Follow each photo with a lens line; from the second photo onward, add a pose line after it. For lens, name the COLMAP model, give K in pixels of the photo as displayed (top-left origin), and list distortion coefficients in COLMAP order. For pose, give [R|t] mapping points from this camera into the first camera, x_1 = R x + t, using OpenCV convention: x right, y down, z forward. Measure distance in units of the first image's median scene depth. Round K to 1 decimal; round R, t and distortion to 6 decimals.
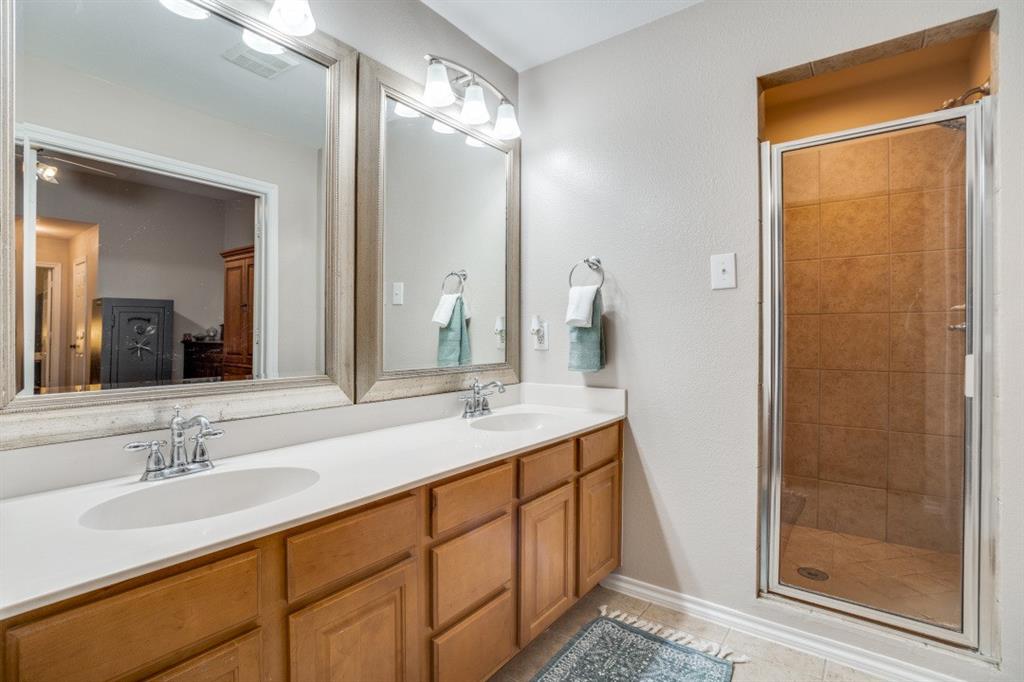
lens RADIAL K [[488.0, 0, 506.1], [0, 488.0, 338.2], [0, 0, 1]] dist [-0.019335, -0.000407]
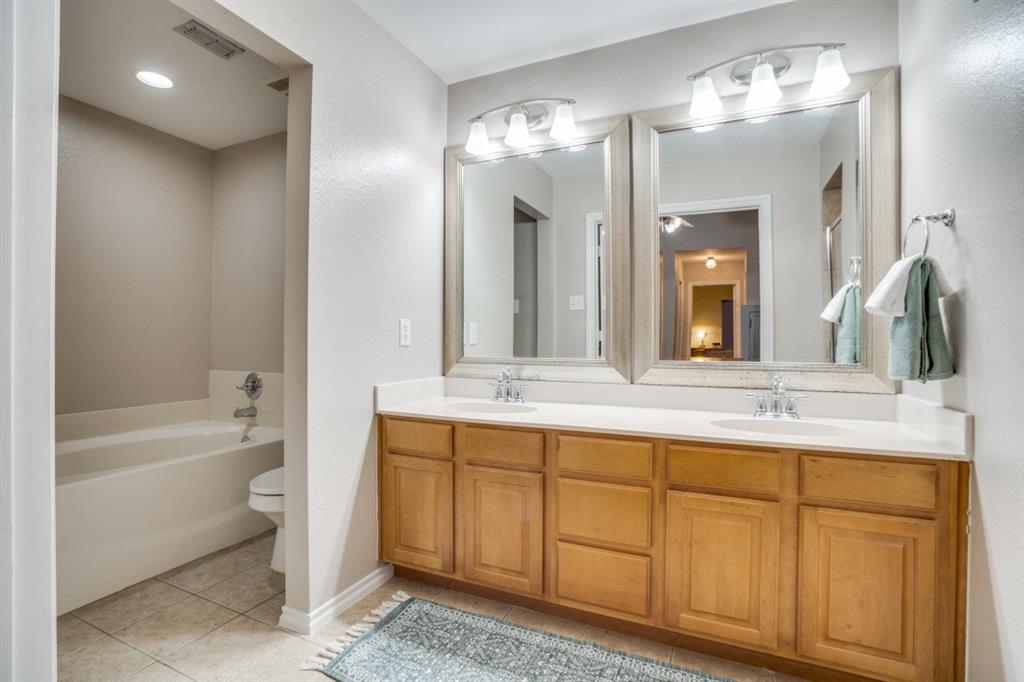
lens RADIAL K [[488.0, 0, 505.9], [0, 488.0, 337.3], [0, 0, 1]] dist [-0.019335, -0.000407]
pose [[0.232597, 0.000628, -0.972573, 0.706060], [-0.005906, 0.999982, -0.000767, 0.011094], [0.972555, 0.005923, 0.232596, 0.297326]]
